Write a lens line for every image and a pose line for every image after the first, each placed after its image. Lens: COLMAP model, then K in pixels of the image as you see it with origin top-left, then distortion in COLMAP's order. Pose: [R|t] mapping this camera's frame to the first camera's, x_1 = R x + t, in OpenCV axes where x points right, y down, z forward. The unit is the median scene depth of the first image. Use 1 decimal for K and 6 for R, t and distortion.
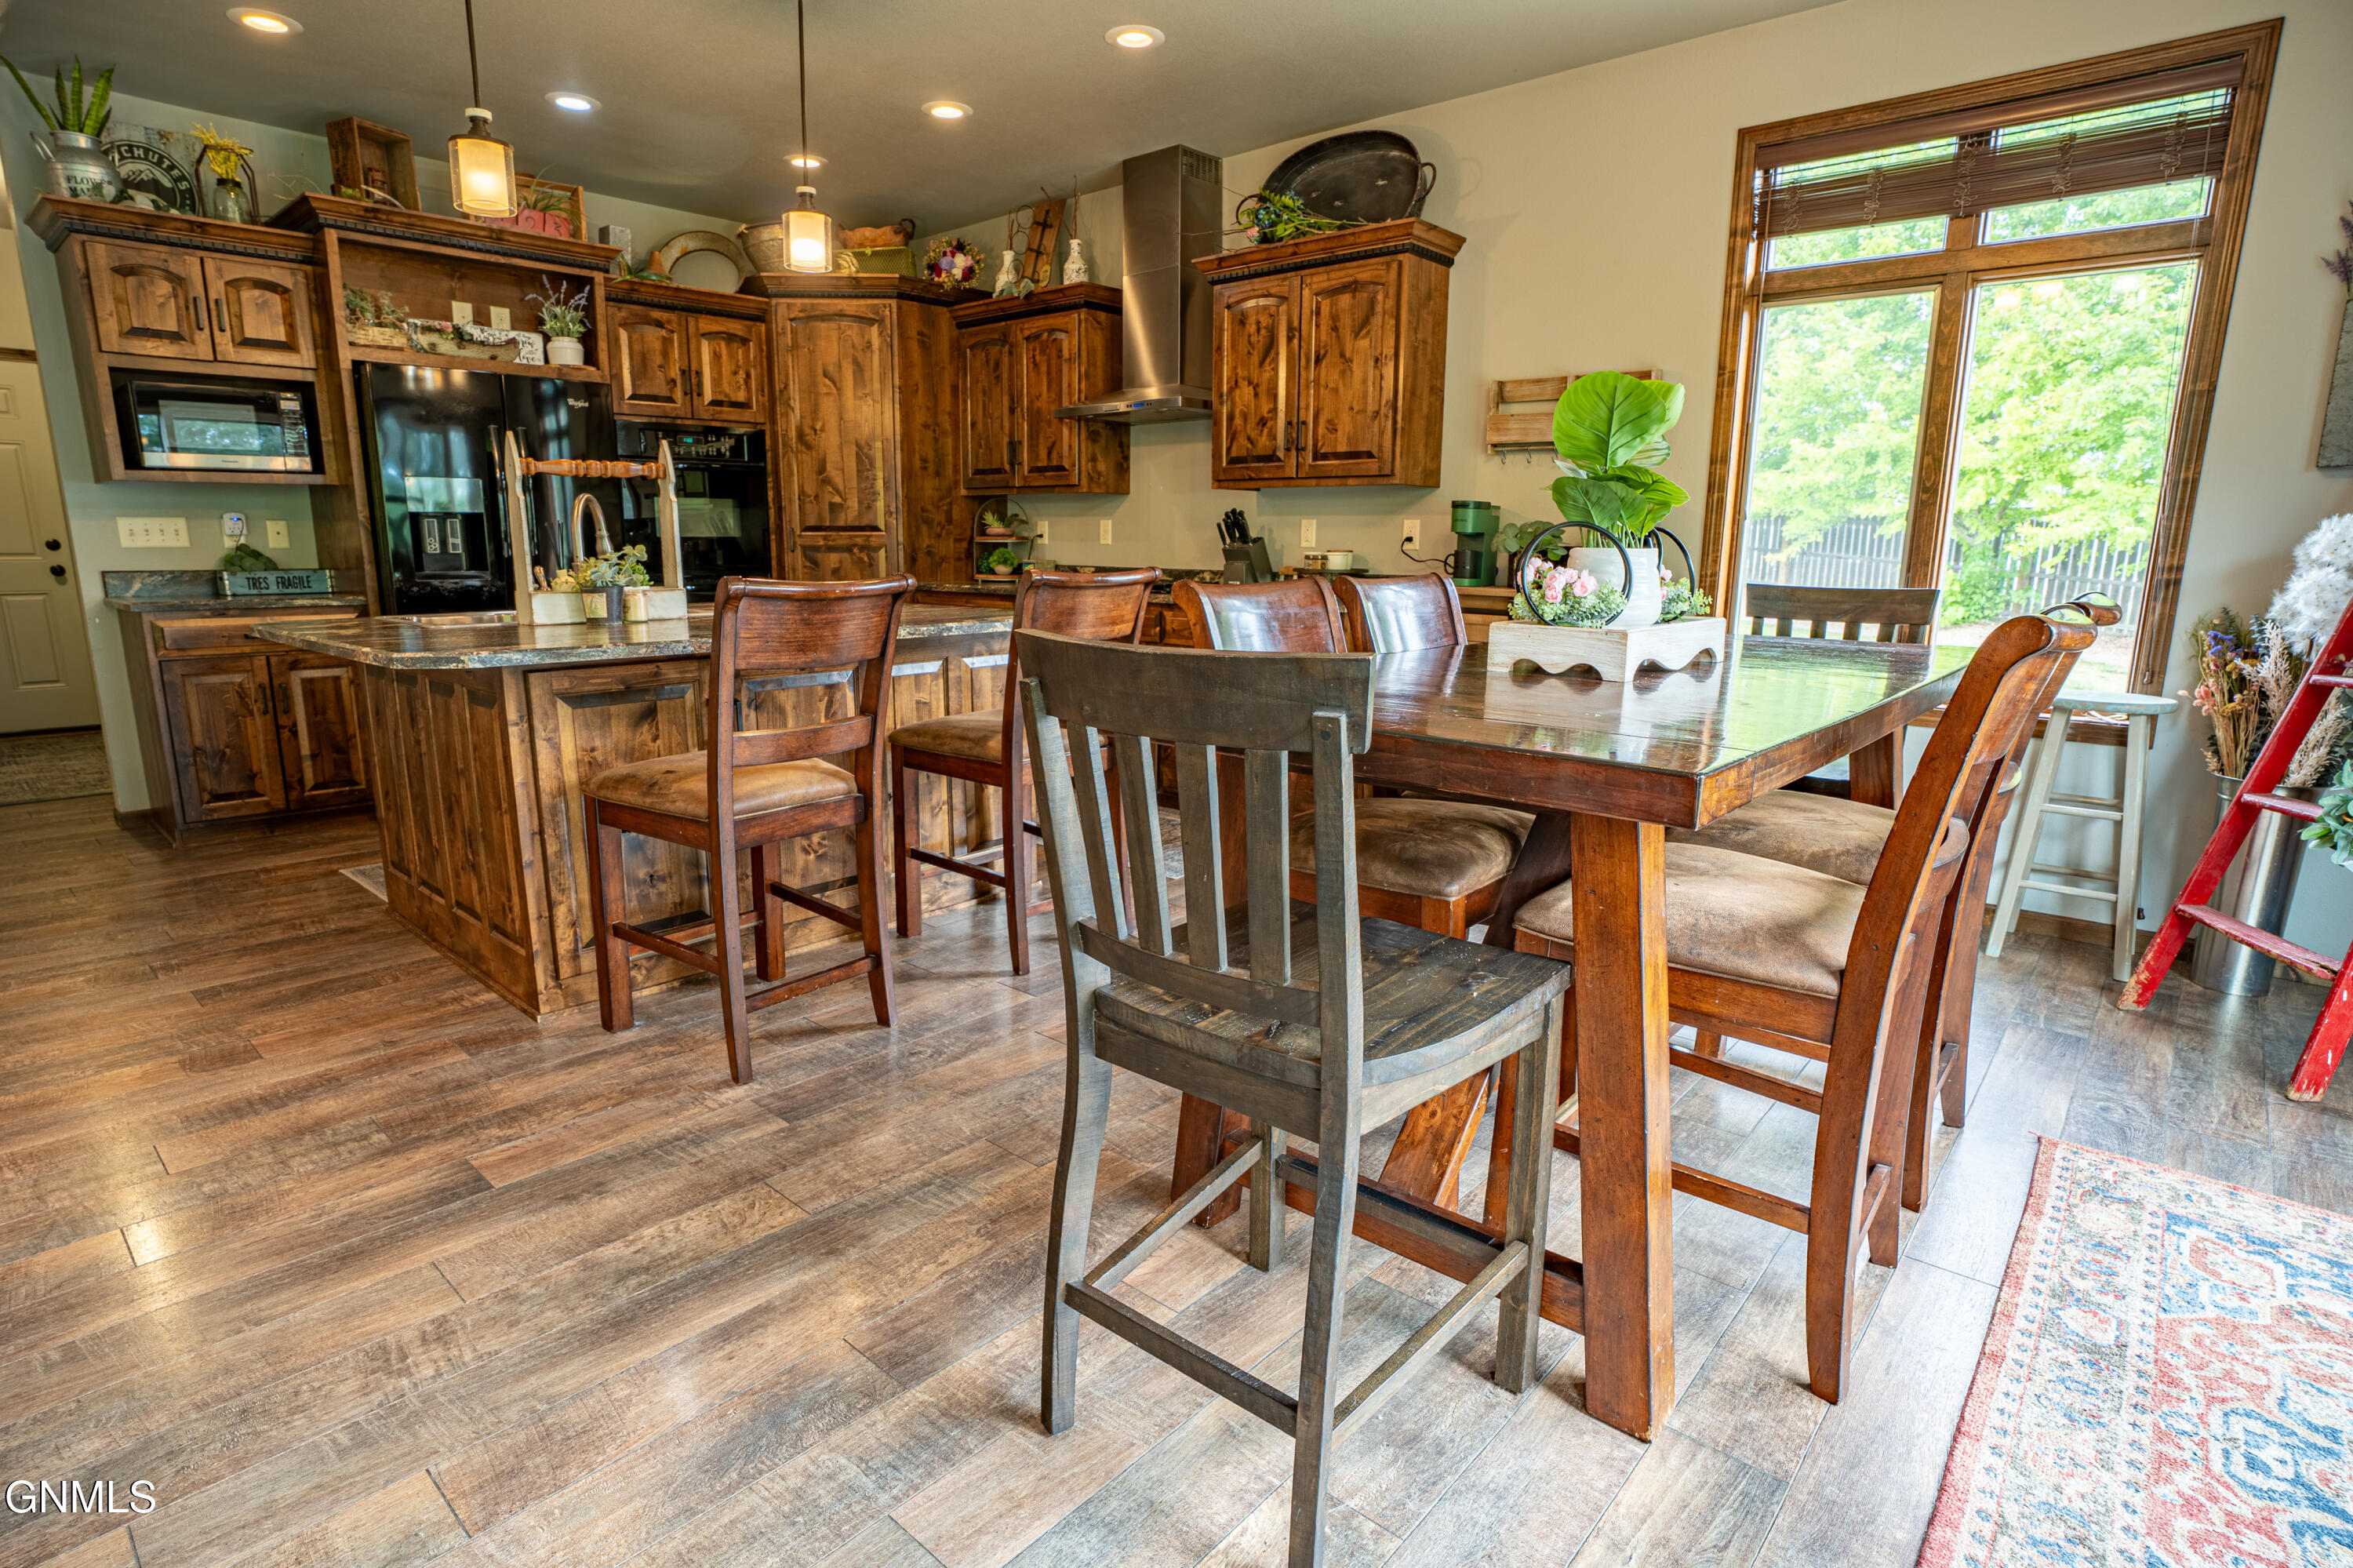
lens RADIAL K [[1183.9, 0, 1129.6], [0, 1183.9, 770.3], [0, 0, 1]] dist [-0.001183, 0.002544]
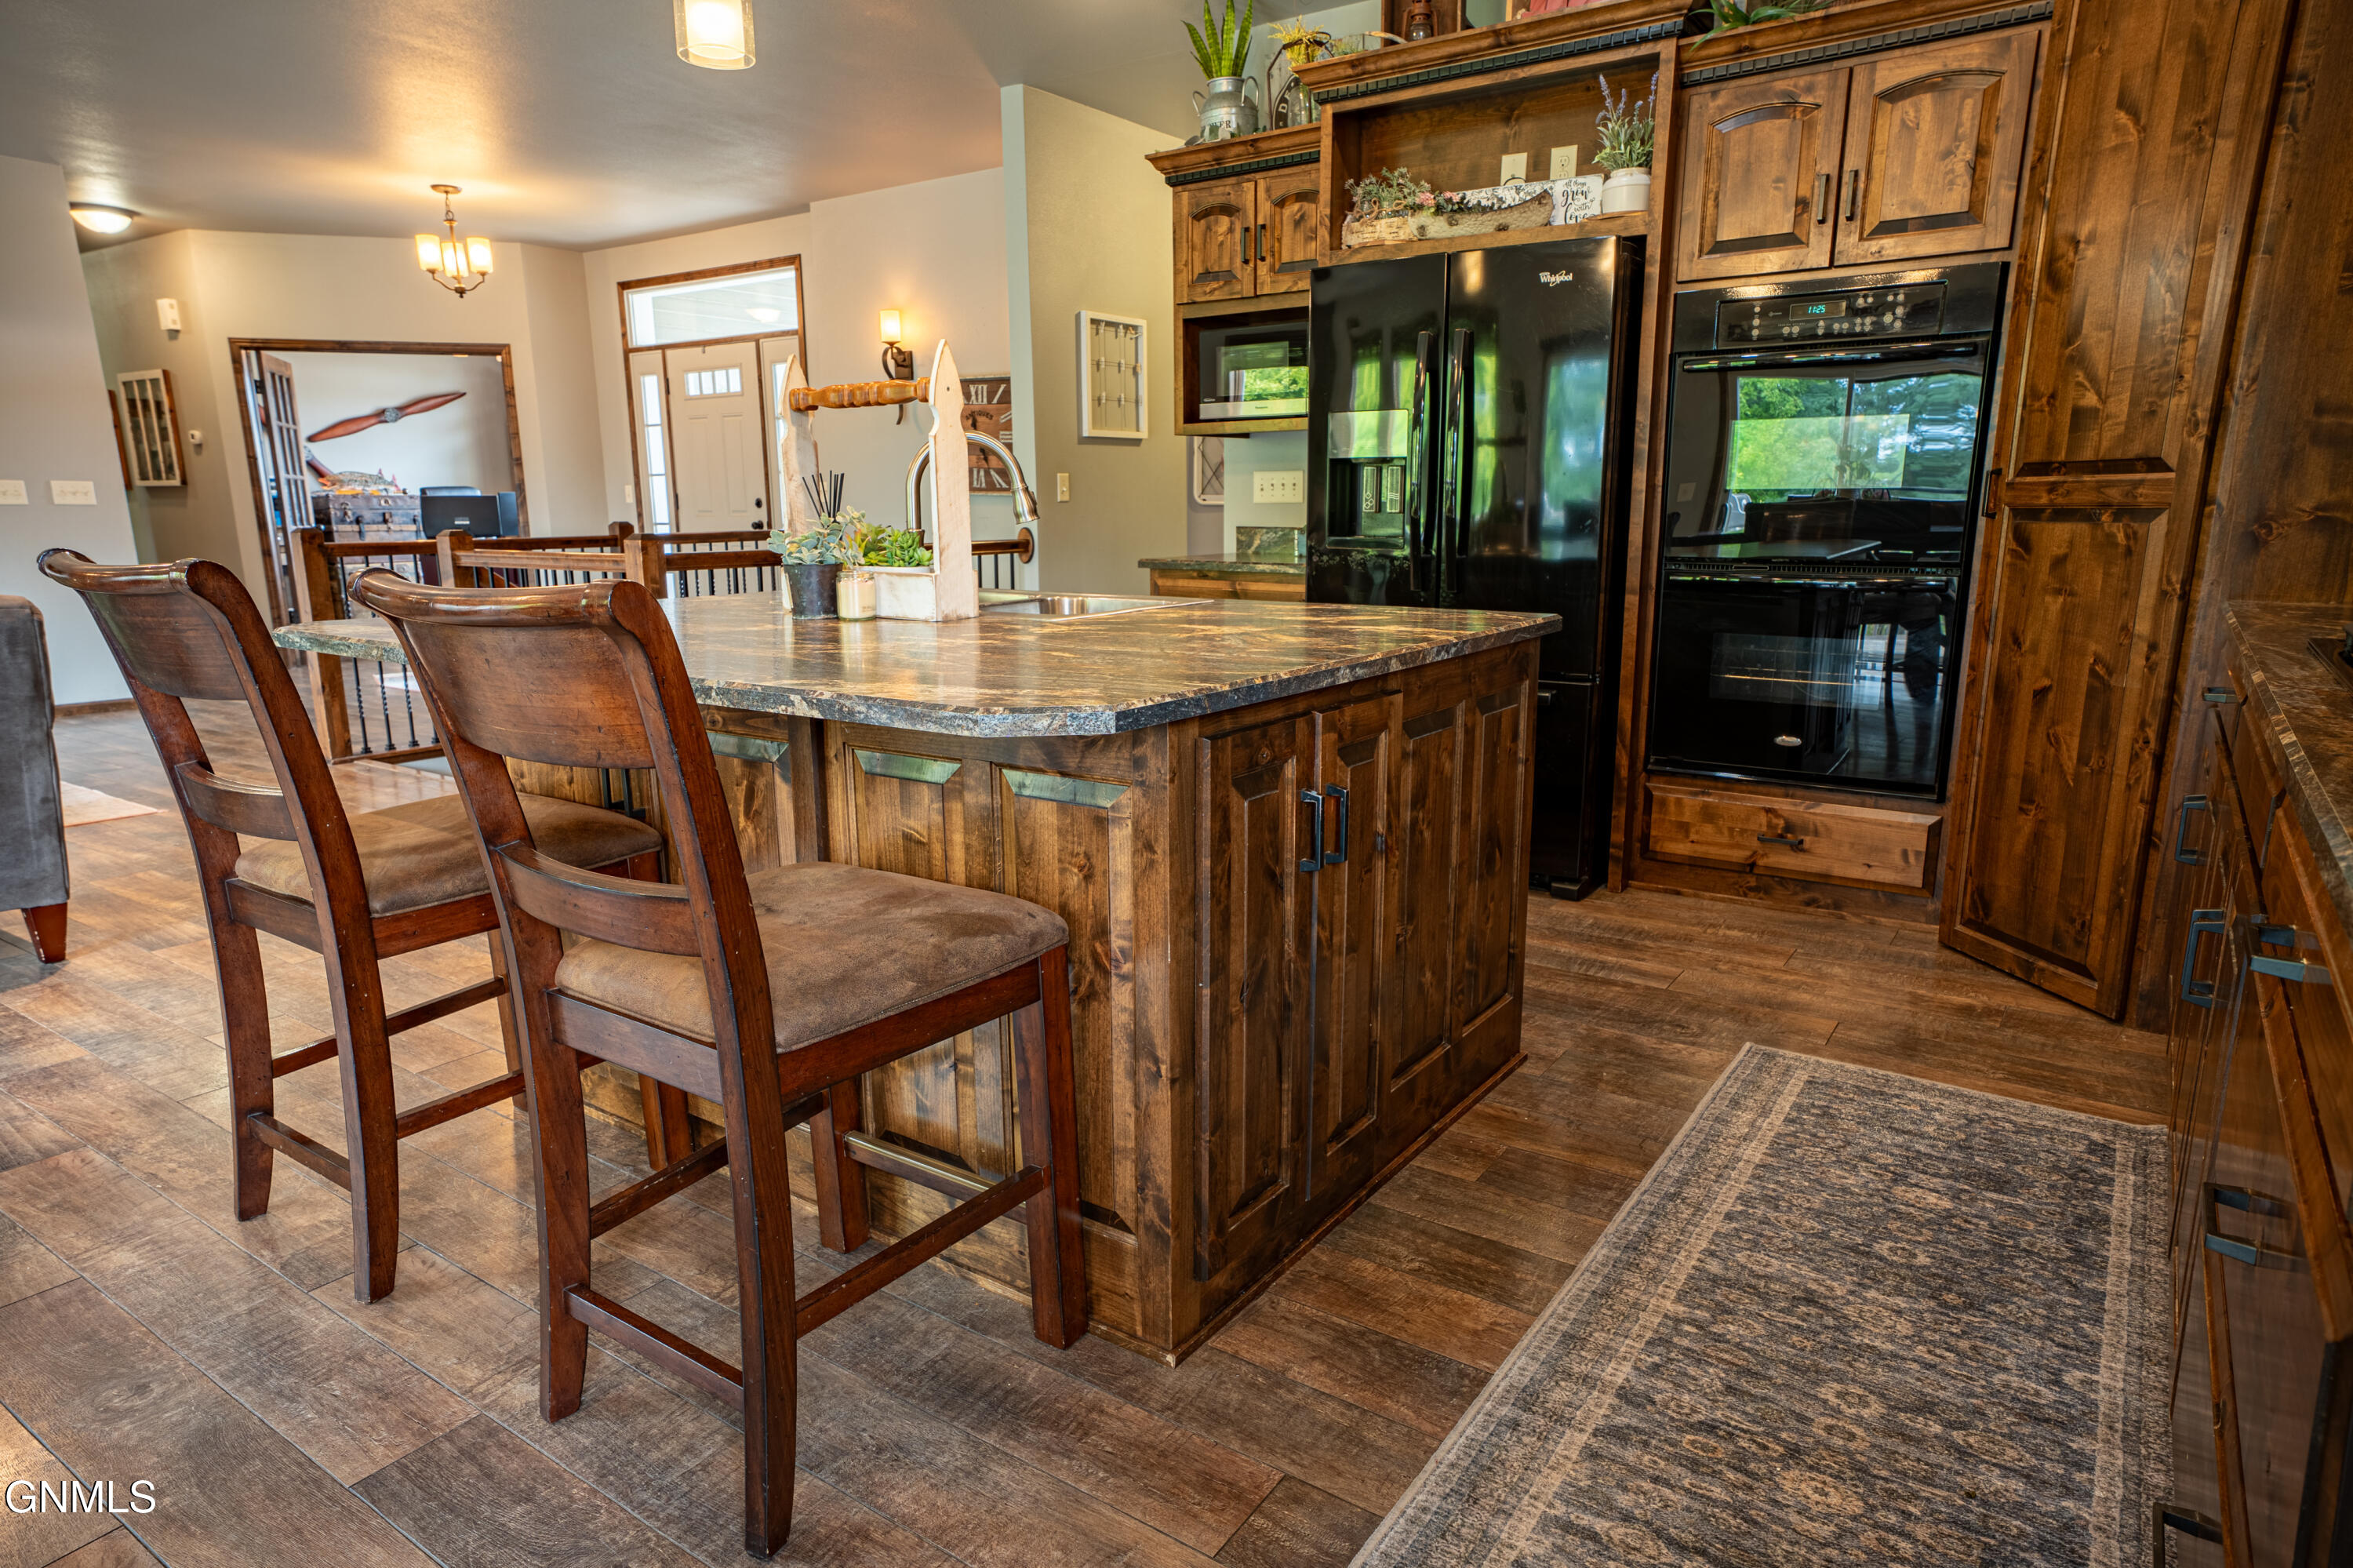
lens RADIAL K [[1365.7, 0, 1189.7], [0, 1365.7, 779.8], [0, 0, 1]] dist [0.019100, 0.015035]
pose [[0.145586, 0.202610, -0.968377, 0.276318], [-0.188328, 0.966584, 0.173922, -0.147311], [0.971256, 0.157052, 0.178878, 0.749303]]
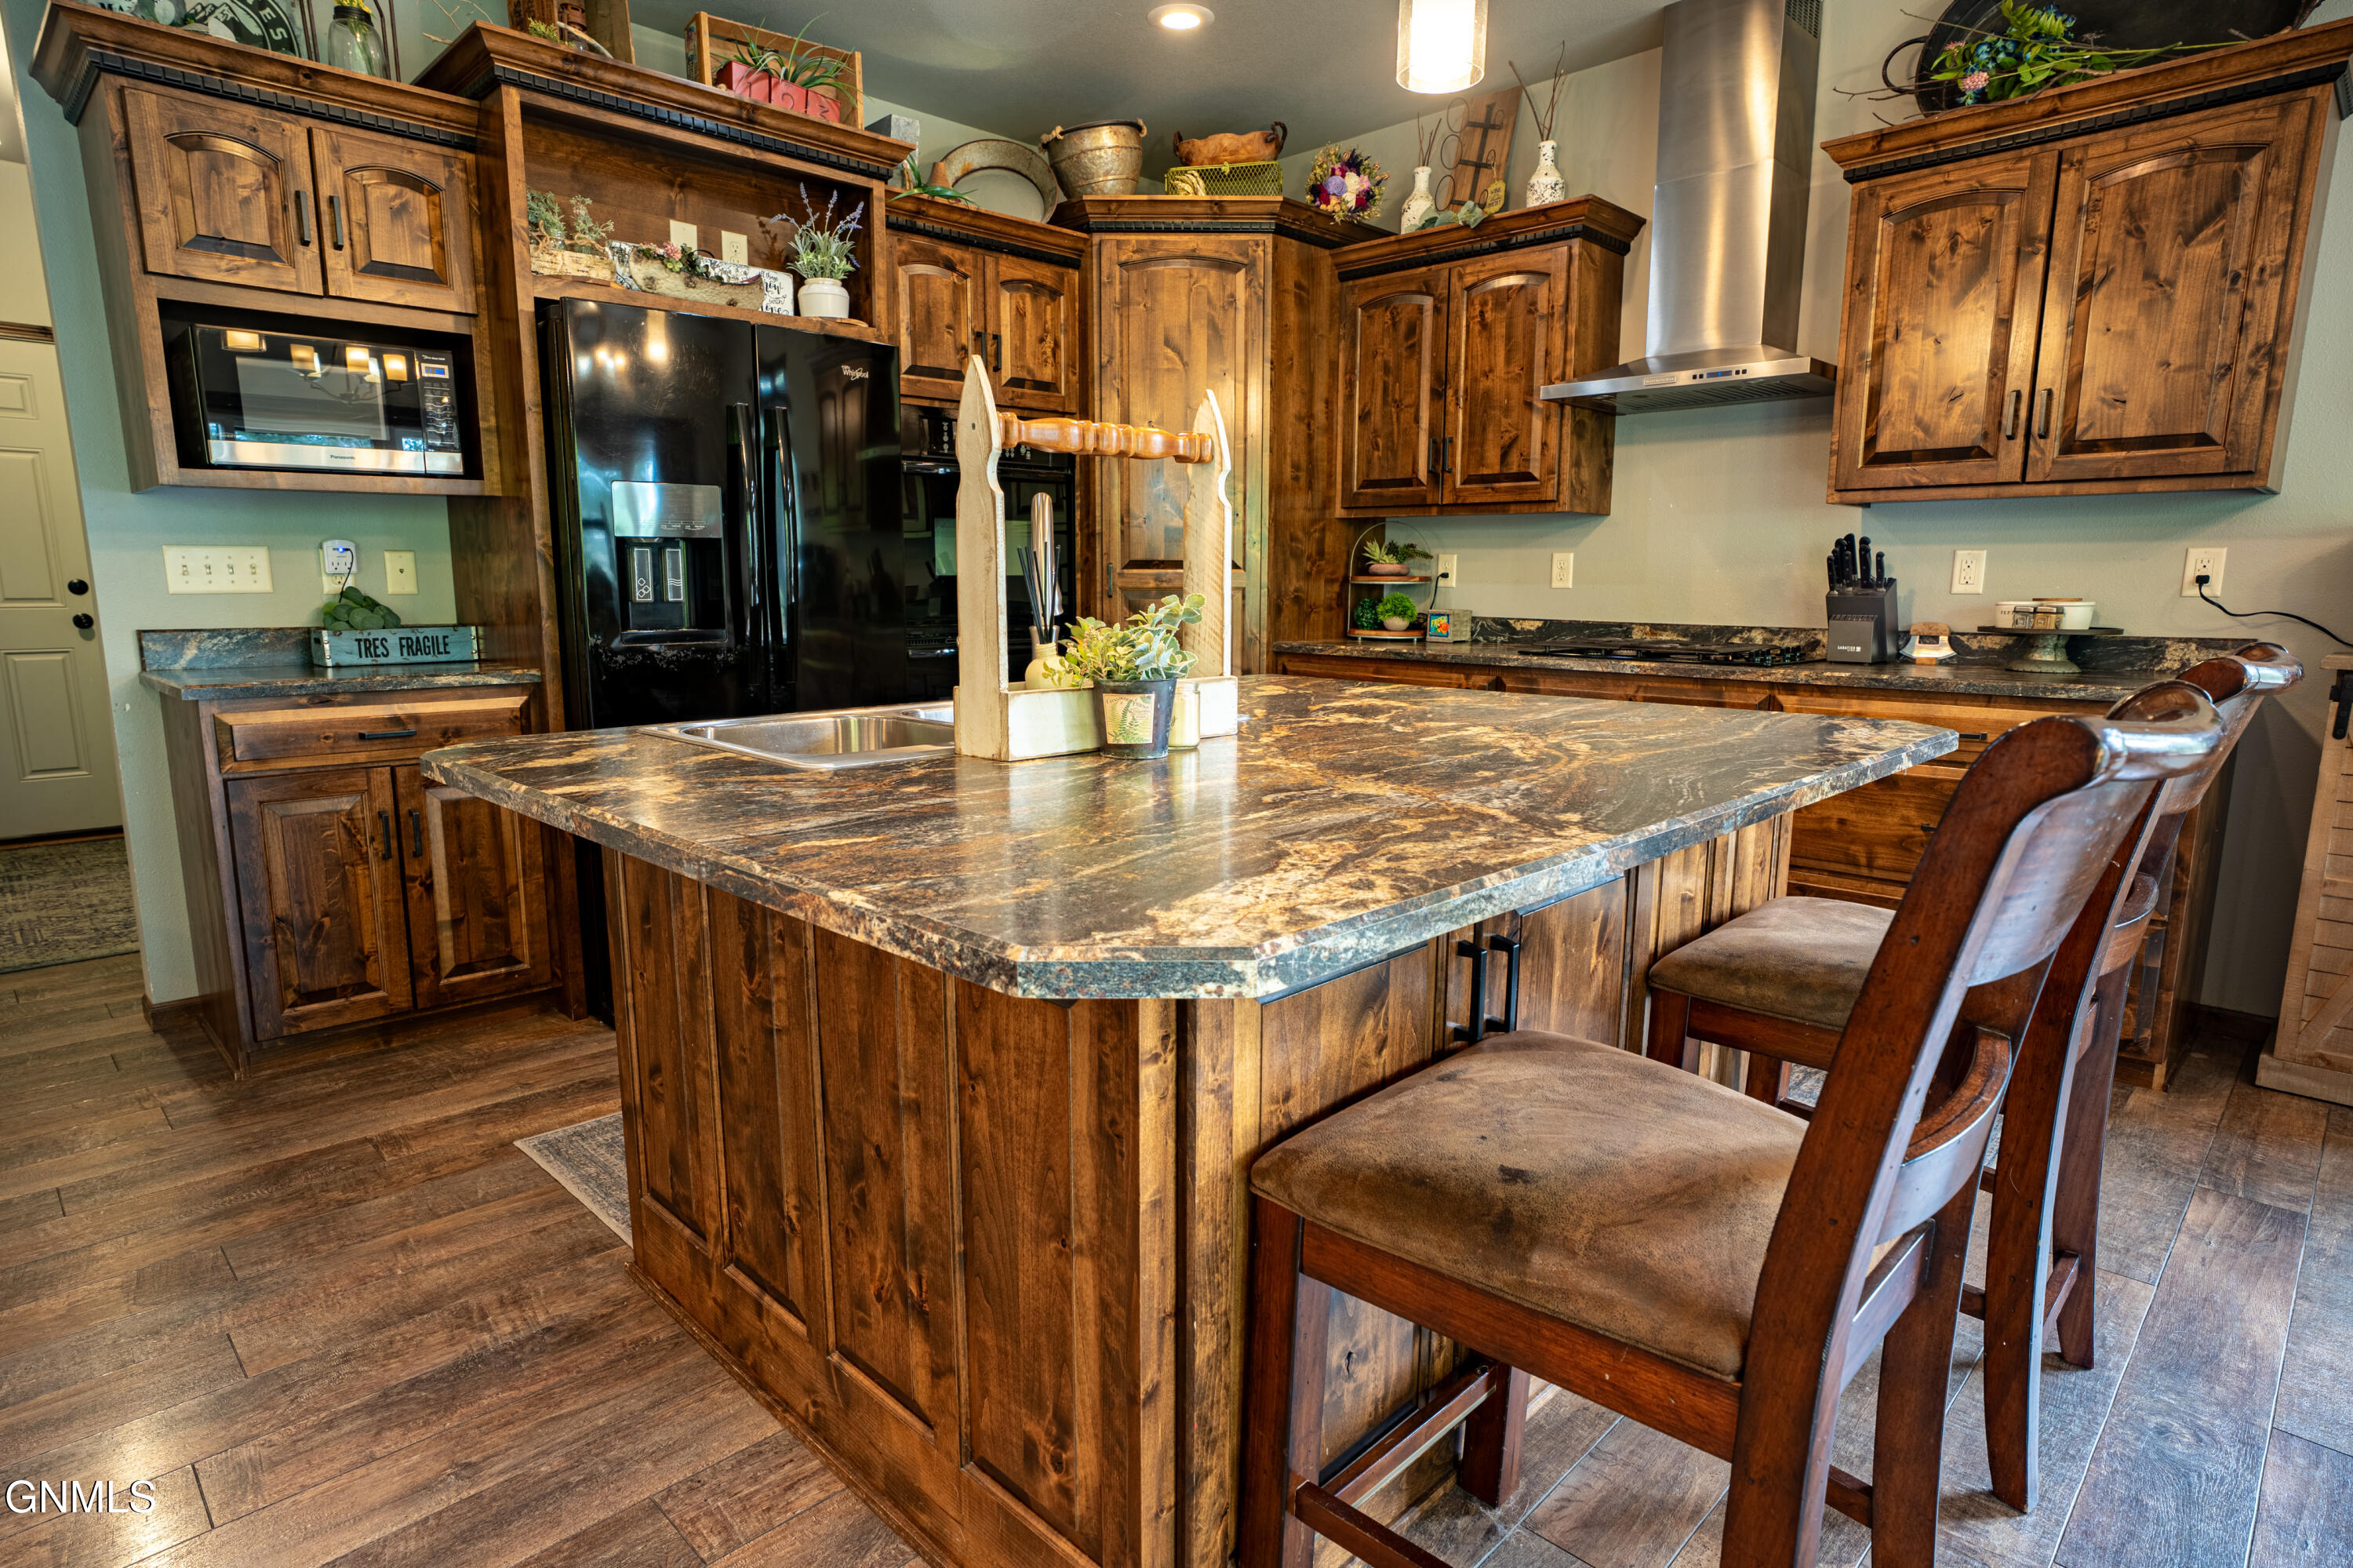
lens RADIAL K [[1266.2, 0, 1159.8], [0, 1266.2, 783.9], [0, 0, 1]] dist [-0.004583, 0.011818]
pose [[0.999336, 0.006056, -0.035920, -0.281082], [-0.007224, 0.999447, -0.032466, -0.064271], [0.035703, 0.032704, 0.998827, 0.326745]]
